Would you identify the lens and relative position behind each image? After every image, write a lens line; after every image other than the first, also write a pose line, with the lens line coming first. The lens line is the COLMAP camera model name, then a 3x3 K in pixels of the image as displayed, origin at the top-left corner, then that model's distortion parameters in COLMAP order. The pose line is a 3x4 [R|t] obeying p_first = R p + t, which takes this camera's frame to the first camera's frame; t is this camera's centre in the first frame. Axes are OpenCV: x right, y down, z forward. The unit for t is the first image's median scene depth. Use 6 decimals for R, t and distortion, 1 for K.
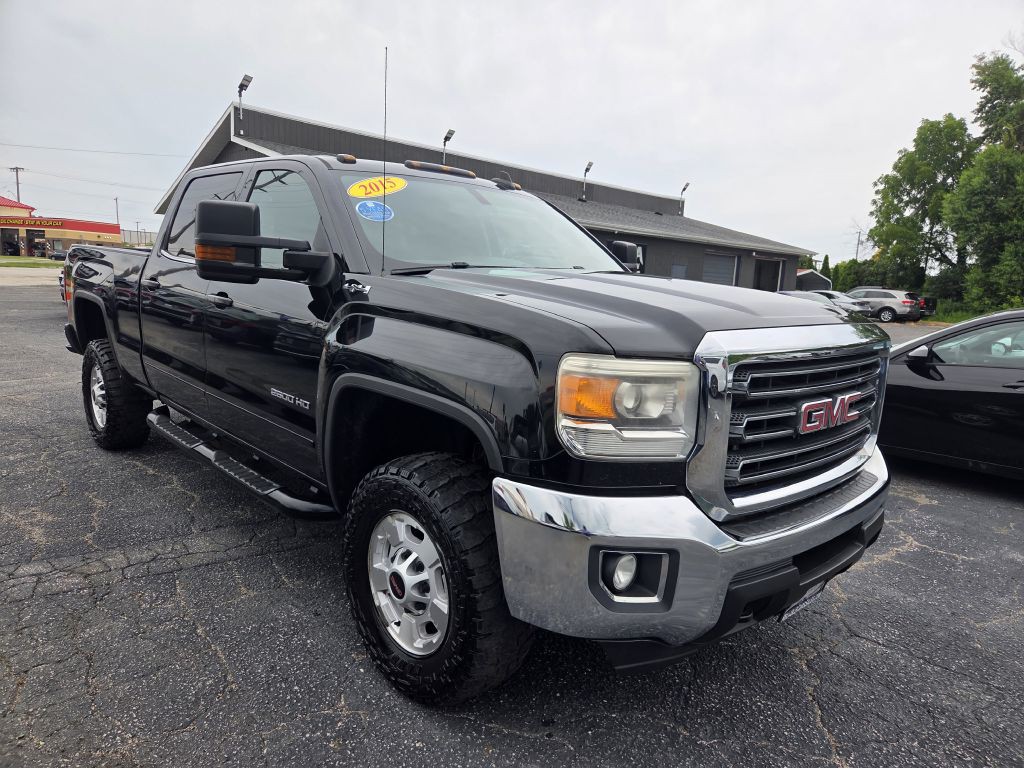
lens RADIAL K [[695.0, 0, 513.2], [0, 695.0, 398.2], [0, 0, 1]] dist [0.077548, -0.059680]
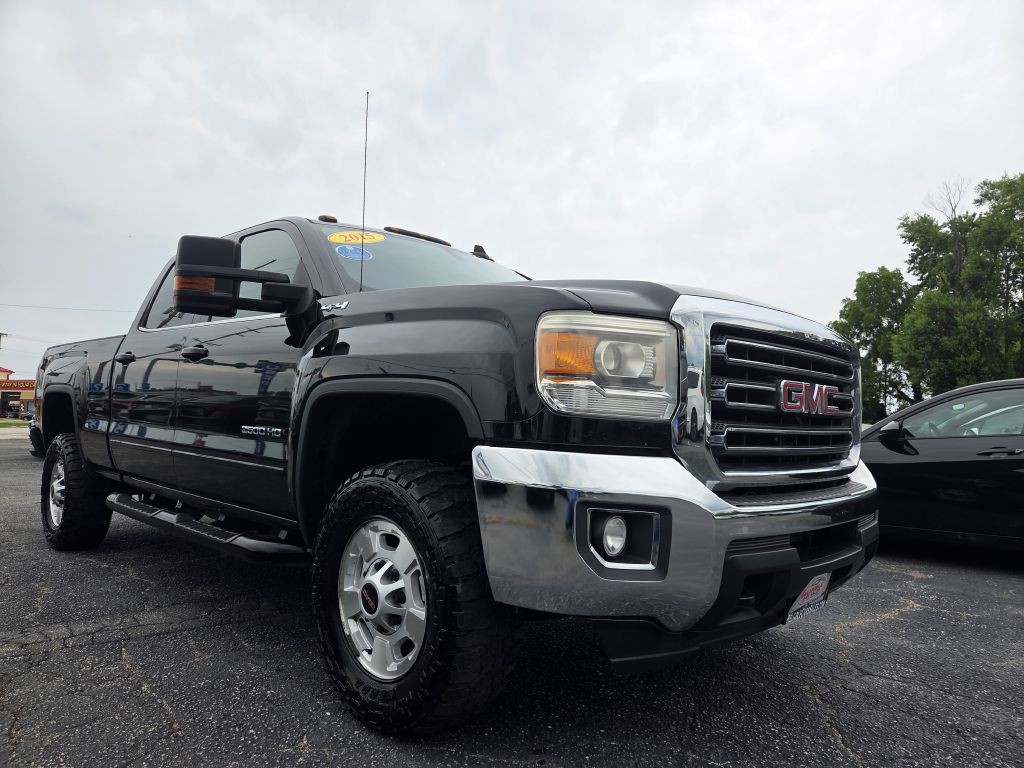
lens RADIAL K [[695.0, 0, 513.5], [0, 695.0, 392.2], [0, 0, 1]] dist [0.075914, -0.054092]
pose [[0.999092, -0.022775, 0.035995, -0.003662], [0.030173, 0.974880, -0.220680, 0.169160], [-0.030065, 0.221565, 0.974682, 0.030532]]
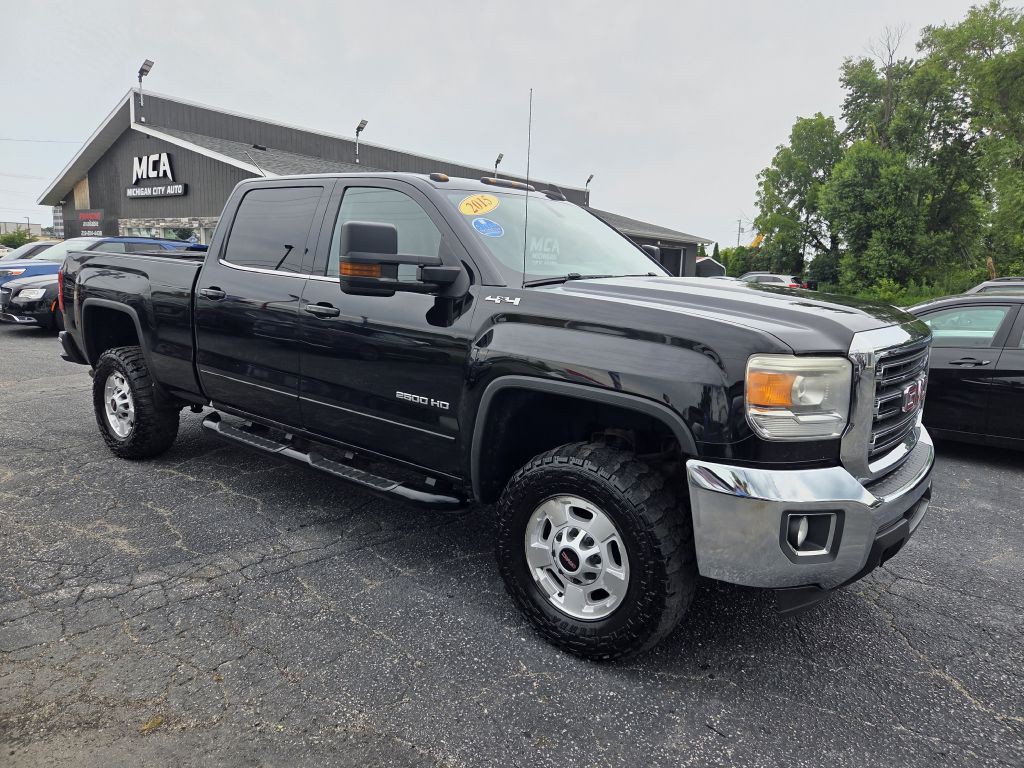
lens RADIAL K [[695.2, 0, 516.9], [0, 695.2, 384.8], [0, 0, 1]] dist [0.087219, -0.071529]
pose [[0.988341, -0.039870, 0.146947, -0.324536], [0.040163, 0.999193, 0.000971, -0.018437], [-0.146867, 0.004943, 0.989144, -0.095742]]
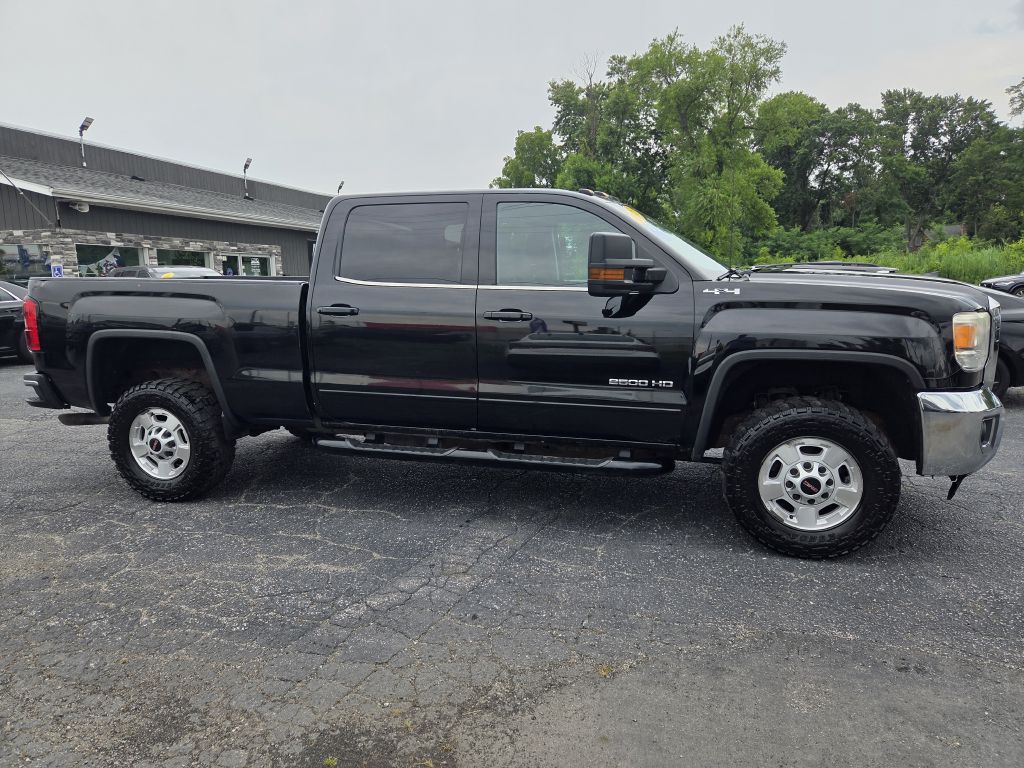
lens RADIAL K [[695.0, 0, 513.5], [0, 695.0, 392.2], [0, 0, 1]] dist [0.075914, -0.054092]
pose [[0.855402, -0.148777, 0.496139, -1.130752], [0.148975, 0.988054, 0.039437, -0.066096], [-0.496079, 0.040178, 0.867347, 0.006516]]
